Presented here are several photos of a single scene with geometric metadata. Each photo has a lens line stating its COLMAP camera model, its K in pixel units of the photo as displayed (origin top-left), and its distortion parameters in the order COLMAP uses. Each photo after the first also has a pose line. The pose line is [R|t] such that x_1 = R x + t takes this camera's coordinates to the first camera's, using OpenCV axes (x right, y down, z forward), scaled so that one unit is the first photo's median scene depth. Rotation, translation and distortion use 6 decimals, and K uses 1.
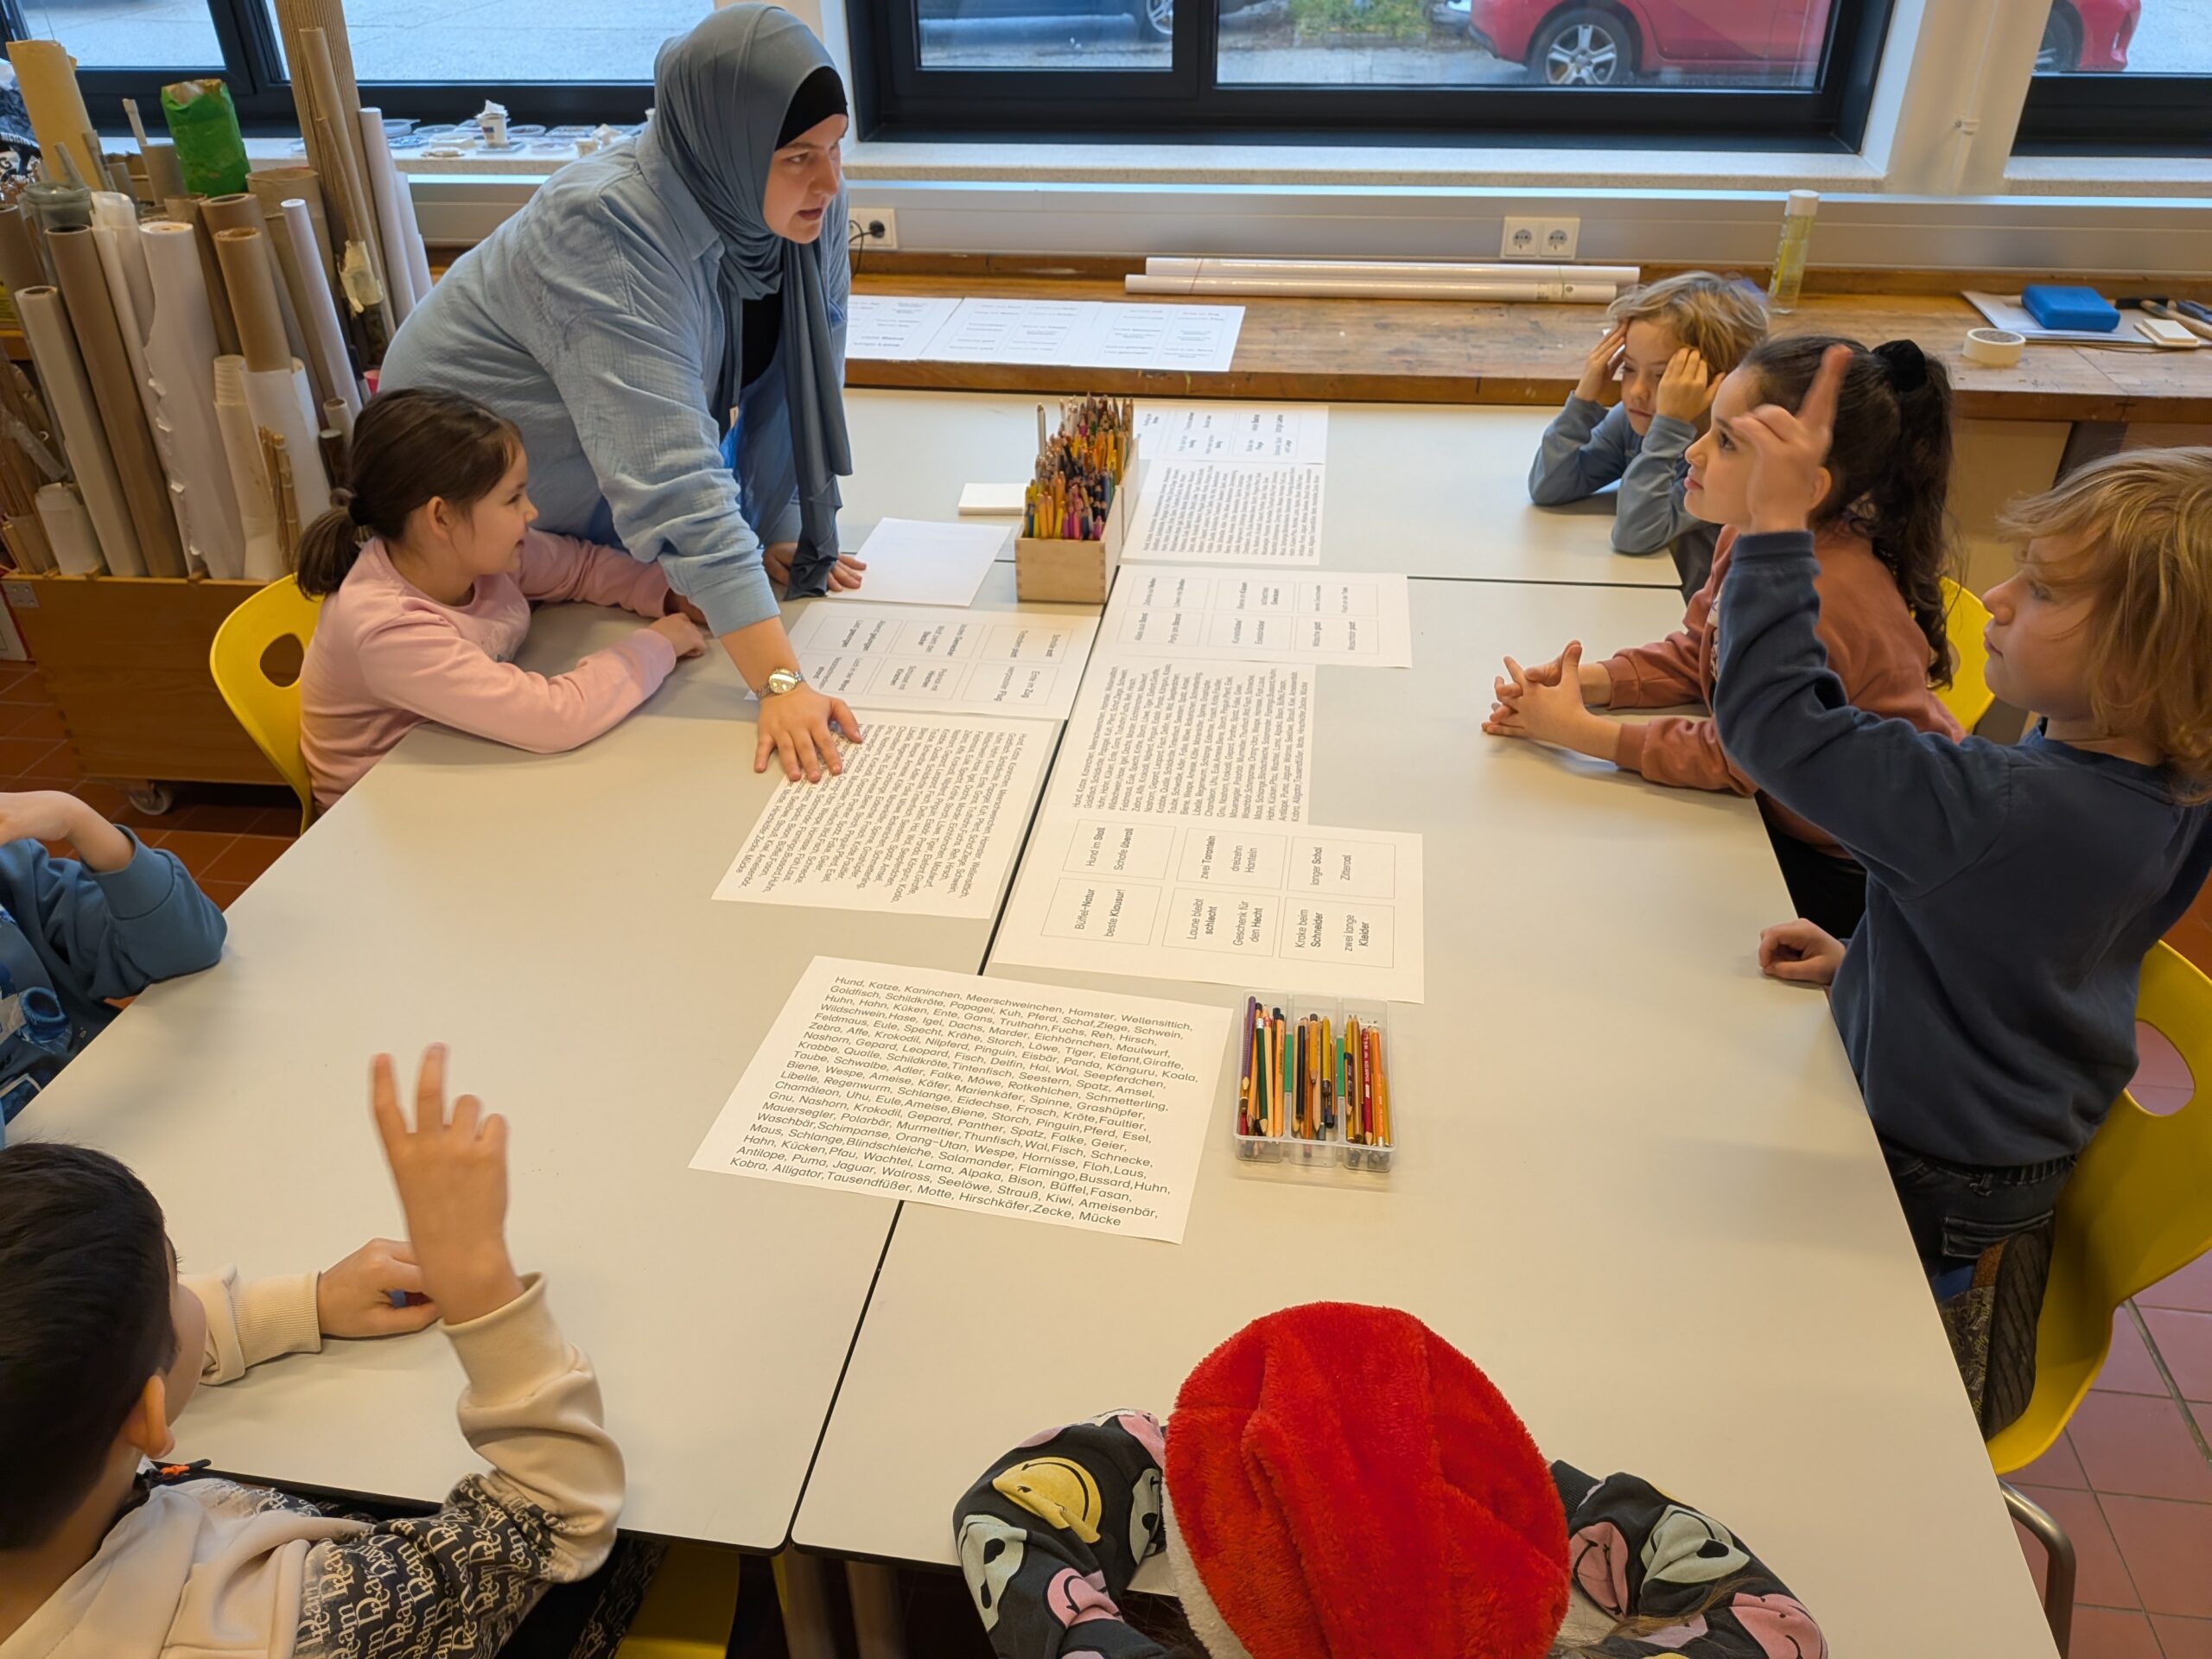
lens RADIAL K [[1588.2, 0, 1112.7], [0, 1588.2, 769.2], [0, 0, 1]] dist [0.019301, -0.001769]
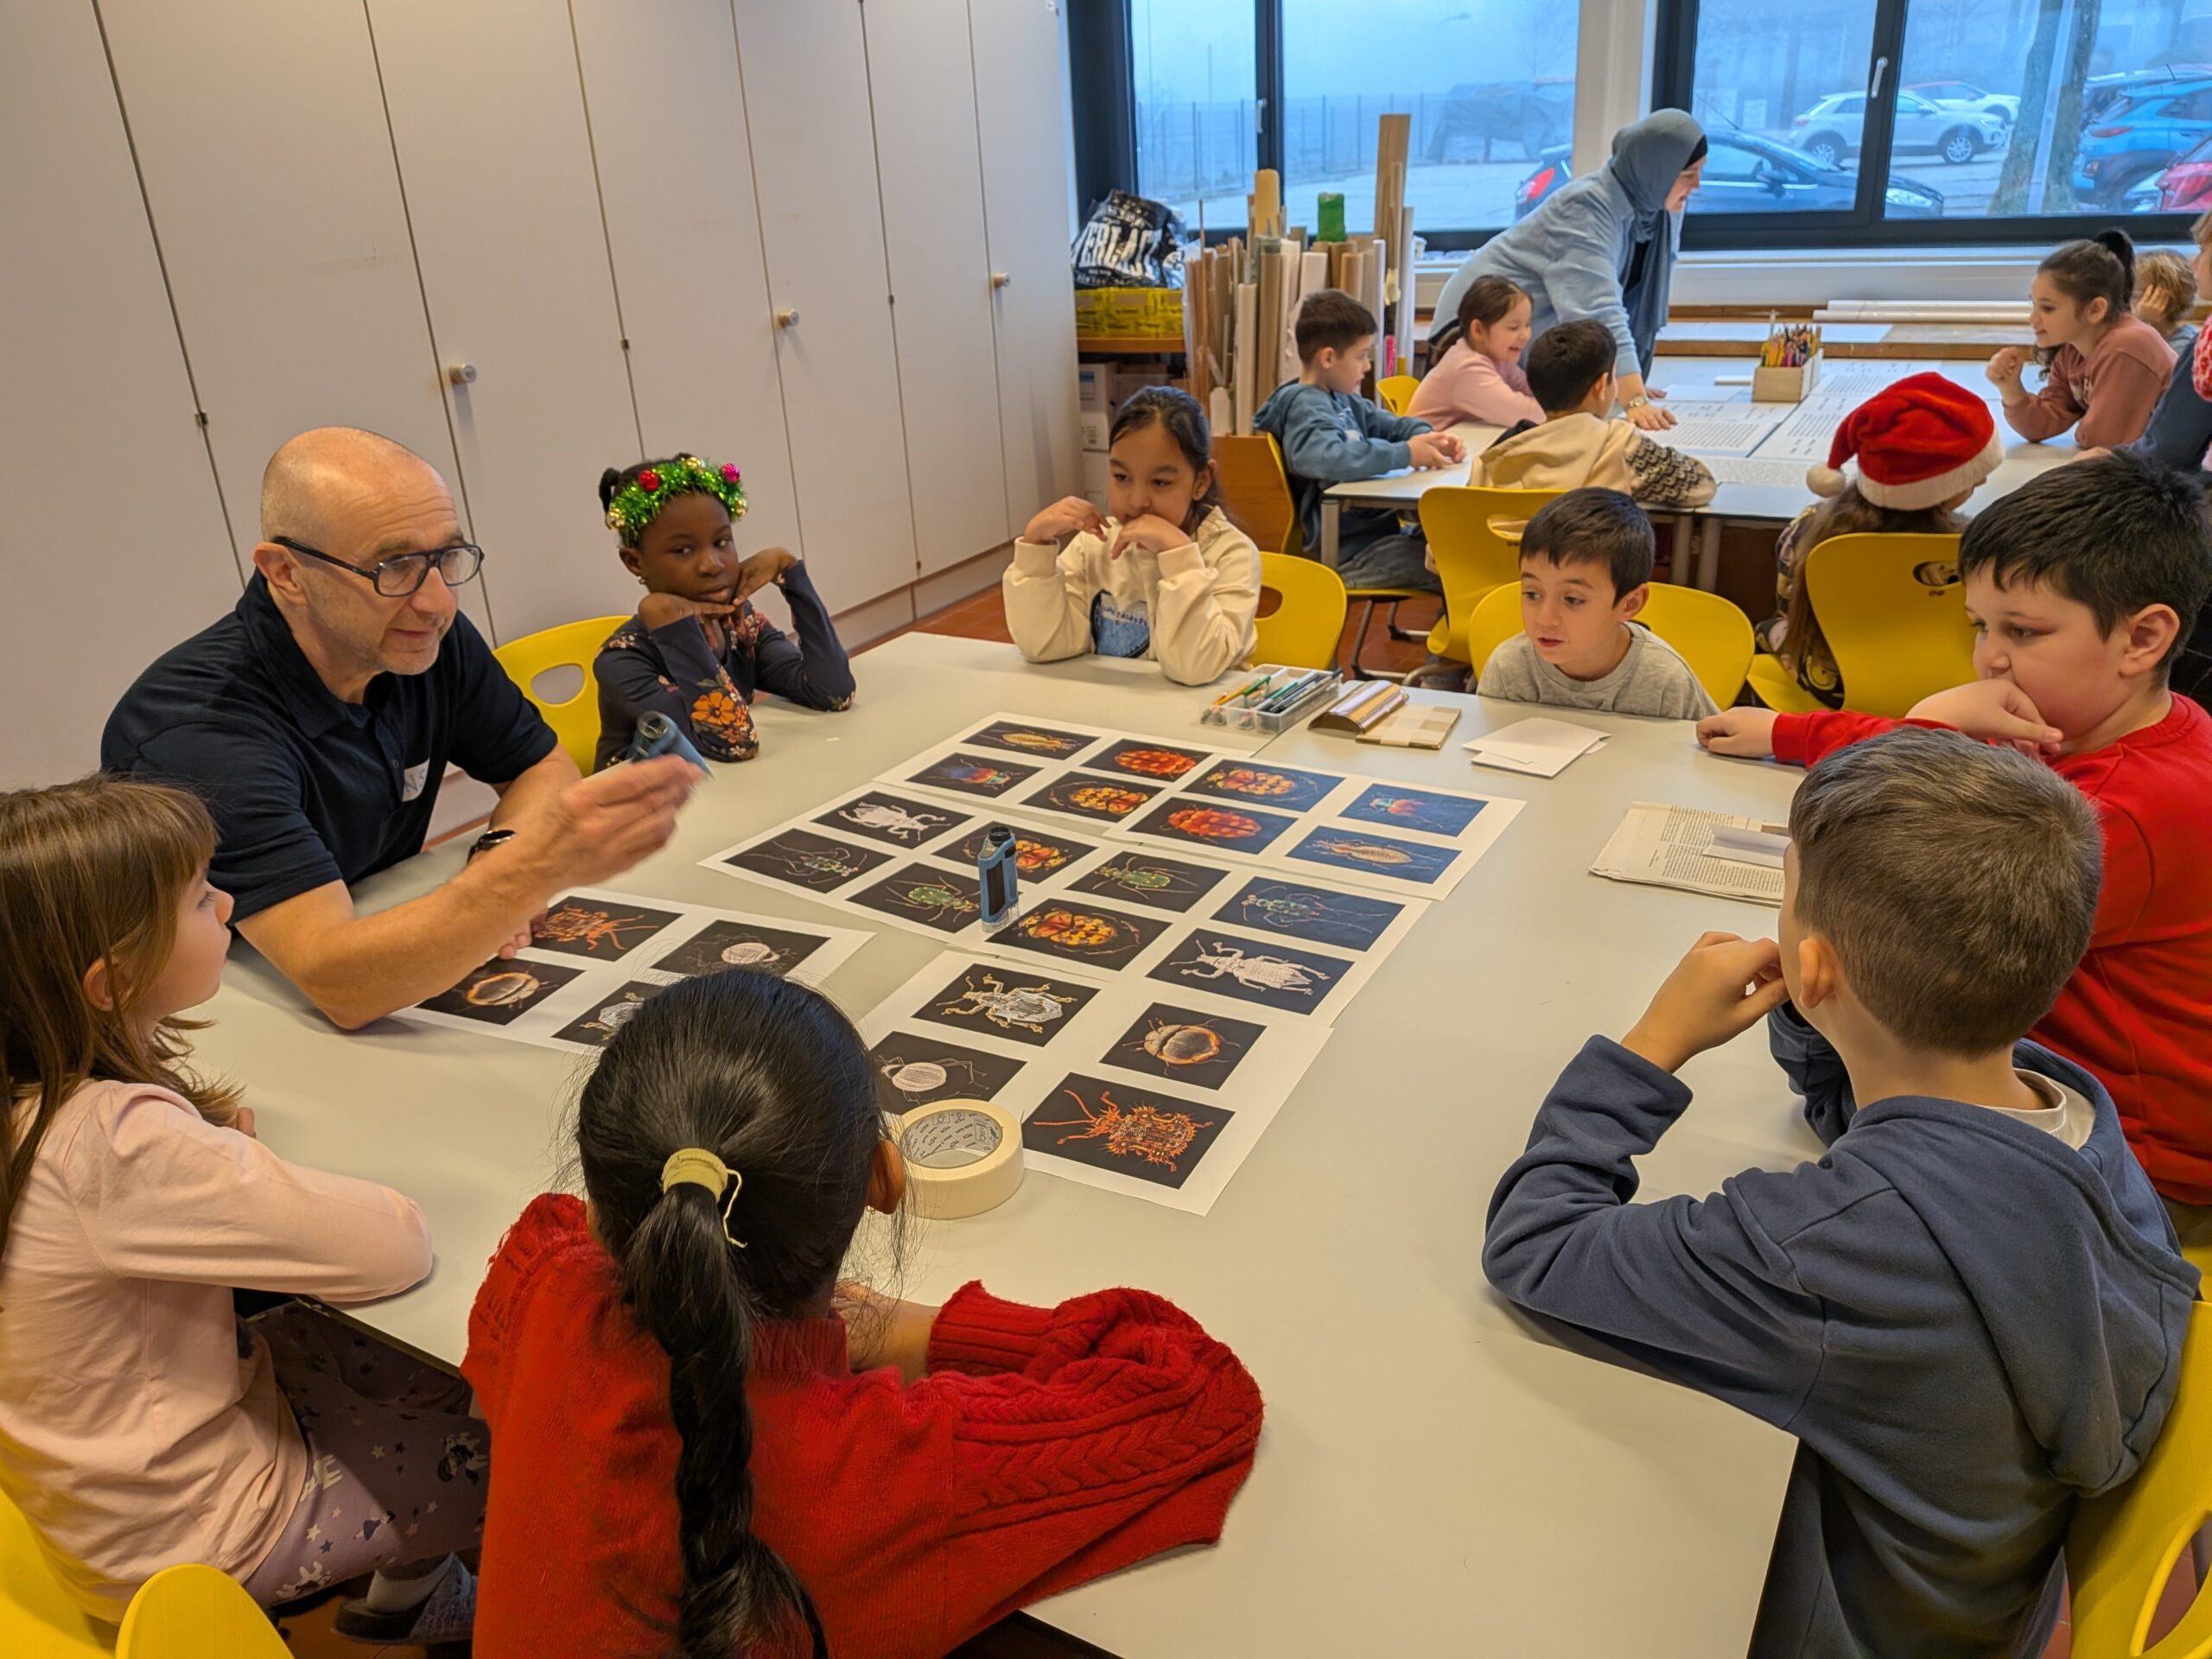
lens RADIAL K [[1588.2, 0, 1112.7], [0, 1588.2, 769.2], [0, 0, 1]] dist [0.019301, -0.001769]
pose [[0.929431, 0.101155, -0.354860, -0.048605], [-0.158023, 0.978156, -0.135057, 0.730158], [0.333447, 0.181602, 0.925113, -0.998332]]
